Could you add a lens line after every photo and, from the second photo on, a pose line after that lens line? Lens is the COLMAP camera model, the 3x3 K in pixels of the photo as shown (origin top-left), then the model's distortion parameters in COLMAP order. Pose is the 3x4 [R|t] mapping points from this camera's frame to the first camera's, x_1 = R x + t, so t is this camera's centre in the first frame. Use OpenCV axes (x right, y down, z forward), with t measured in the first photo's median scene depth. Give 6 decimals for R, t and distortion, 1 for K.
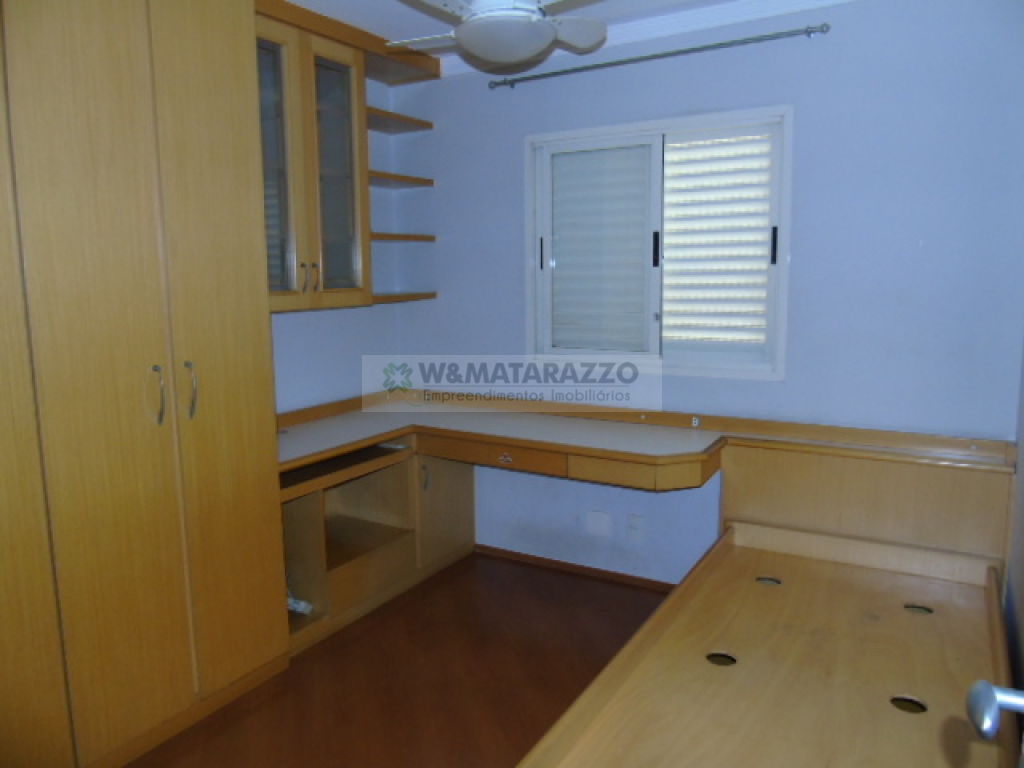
lens RADIAL K [[758.7, 0, 505.8], [0, 758.7, 384.7], [0, 0, 1]] dist [-0.059182, 0.040908]
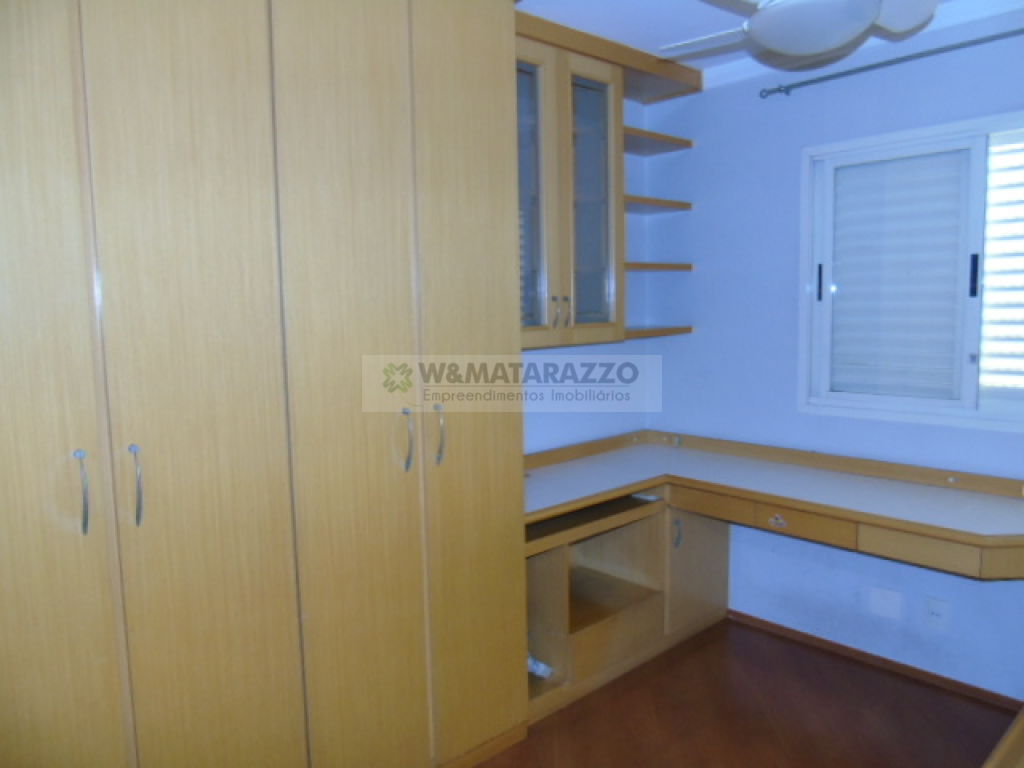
lens RADIAL K [[758.7, 0, 505.8], [0, 758.7, 384.7], [0, 0, 1]] dist [-0.059182, 0.040908]
pose [[0.956841, 0.022821, -0.289715, -0.050911], [-0.032834, 0.999018, -0.029749, -0.021647], [0.288752, 0.037977, 0.956650, 0.089629]]
